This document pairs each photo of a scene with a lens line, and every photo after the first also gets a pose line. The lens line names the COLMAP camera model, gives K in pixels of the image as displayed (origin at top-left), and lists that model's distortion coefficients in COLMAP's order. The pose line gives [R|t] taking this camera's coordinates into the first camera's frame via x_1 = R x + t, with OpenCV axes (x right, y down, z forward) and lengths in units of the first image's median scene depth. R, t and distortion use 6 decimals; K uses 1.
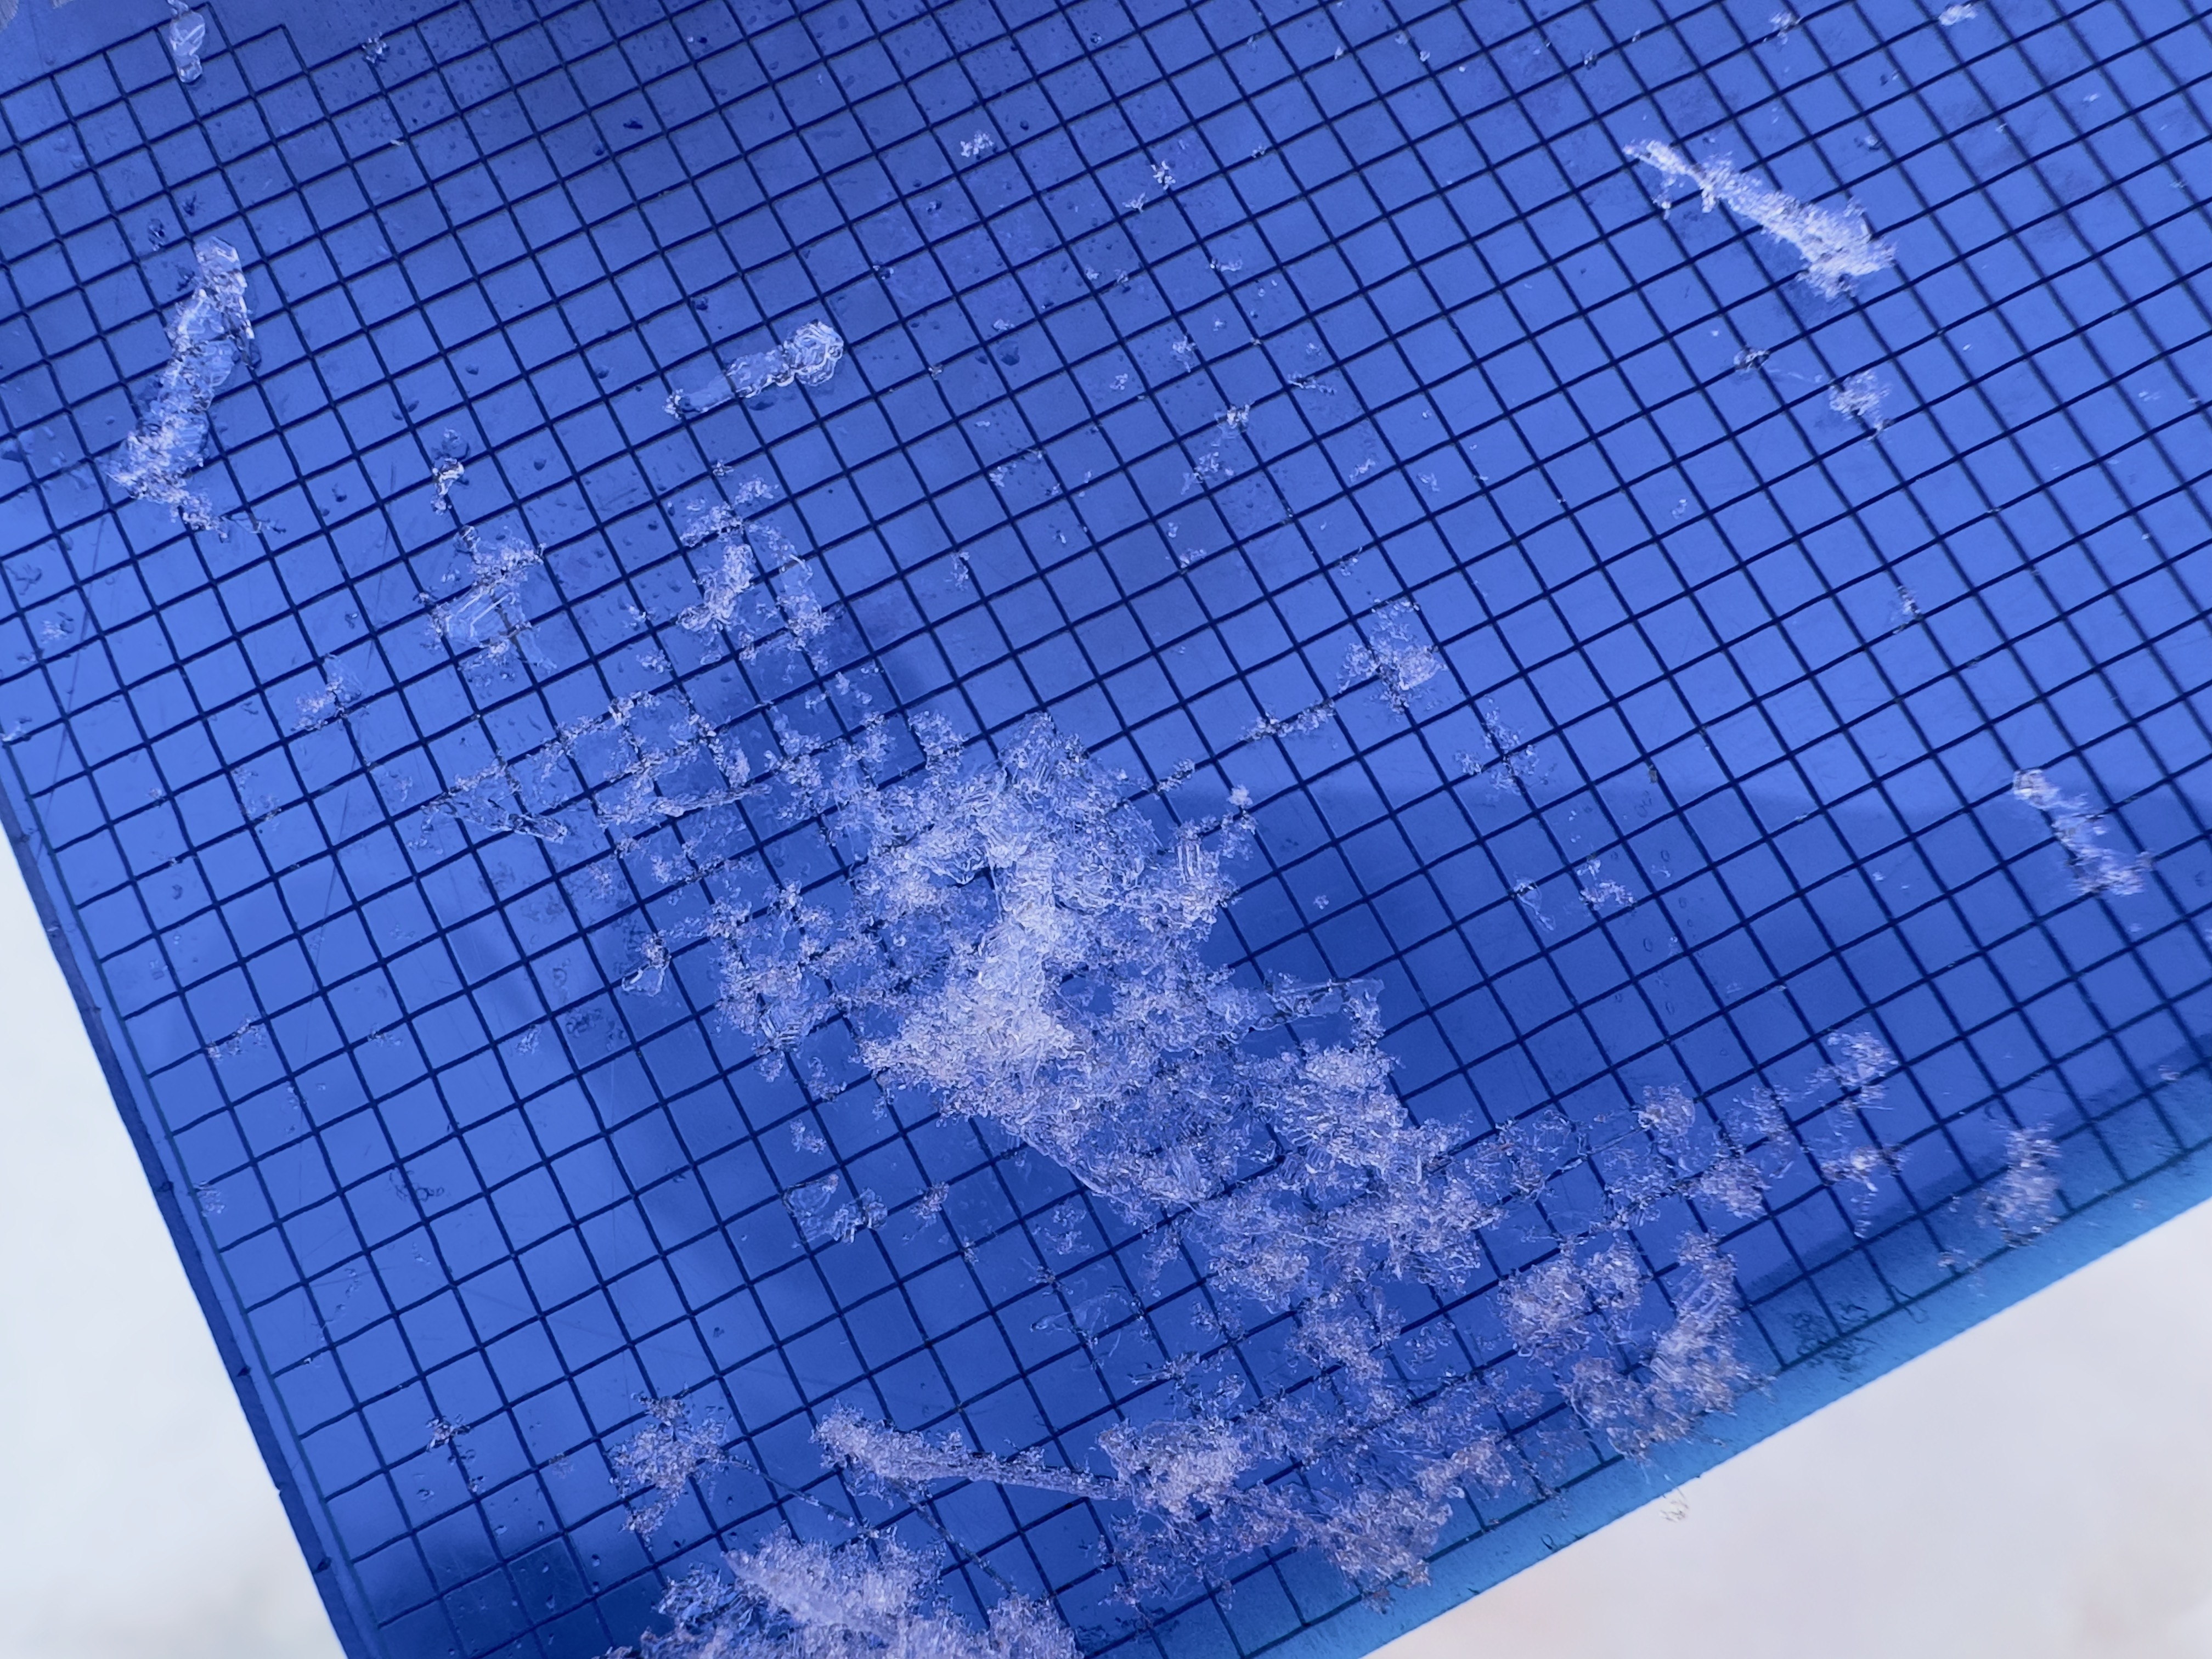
lens RADIAL K [[1561.4, 0, 1106.0], [0, 1561.4, 829.5], [0, 0, 1]] dist [0.004899, 0.002725]
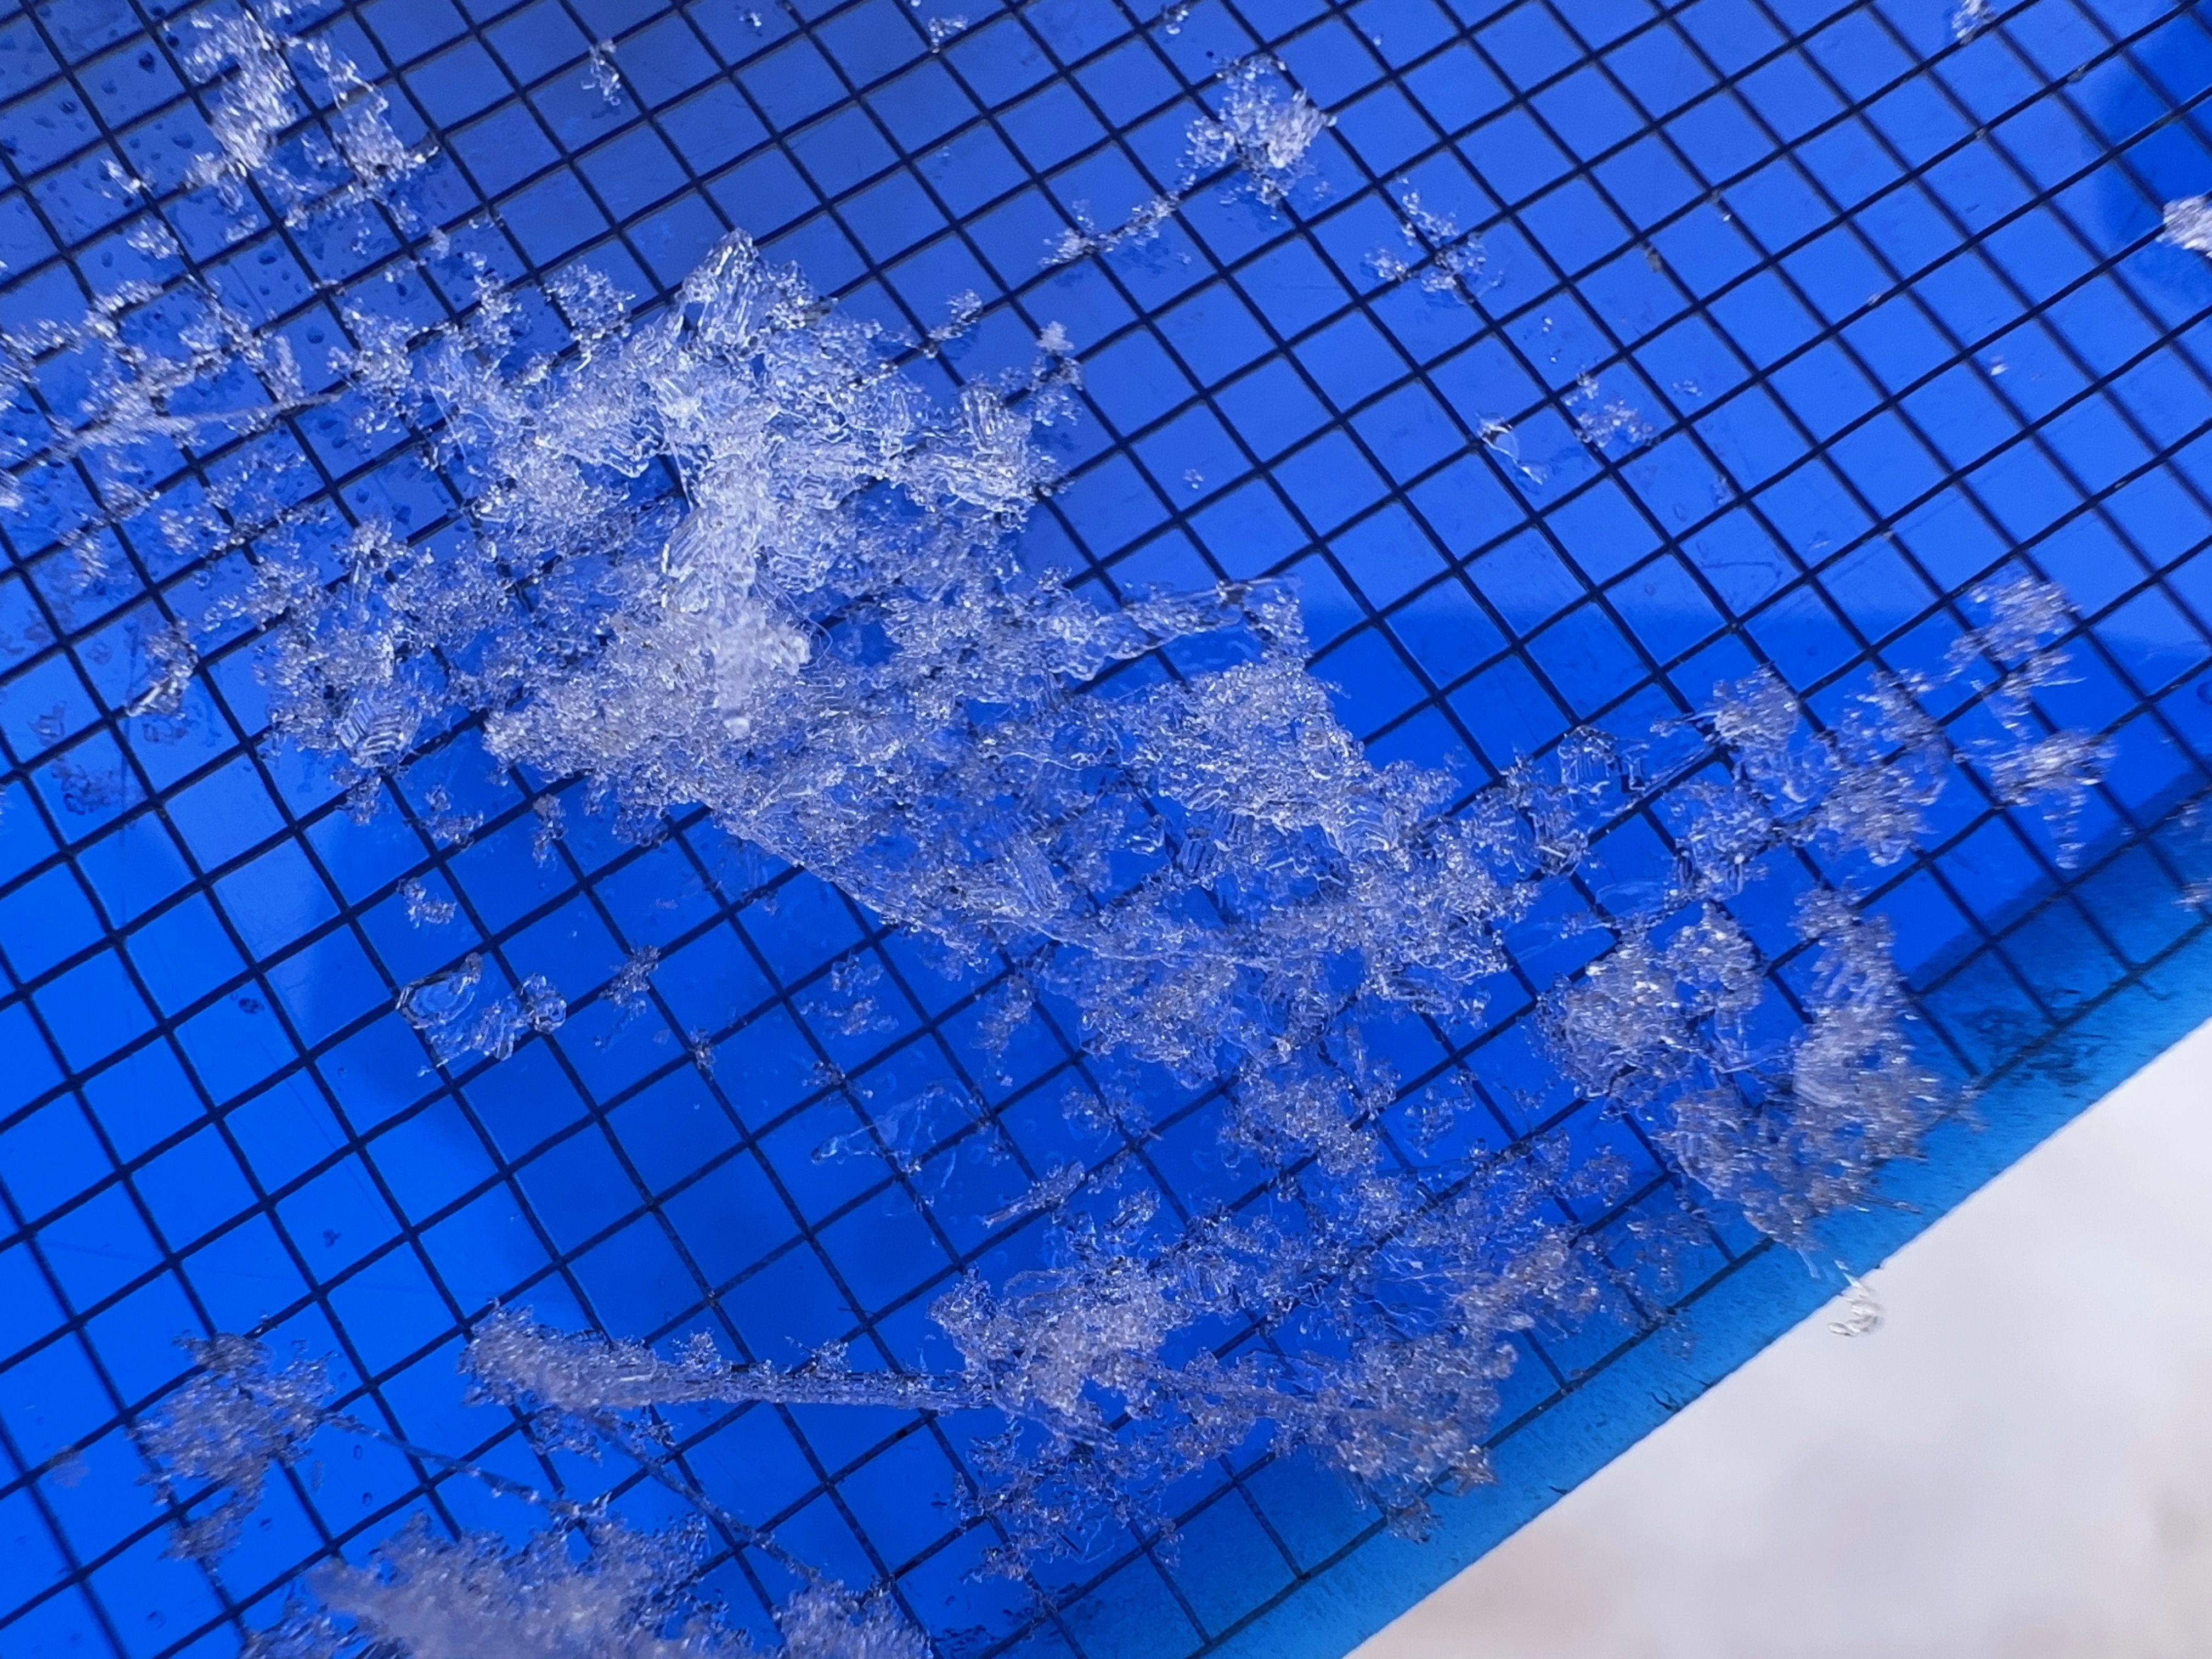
lens RADIAL K [[1535.7, 0, 1049.8], [0, 1535.7, 829.3], [0, 0, 1]] dist [-0.008508, -0.001163]
pose [[0.993013, -0.113958, 0.030633, 0.042878], [0.115127, 0.992562, -0.039581, 0.224540], [-0.025895, 0.042831, 0.998747, 0.379340]]
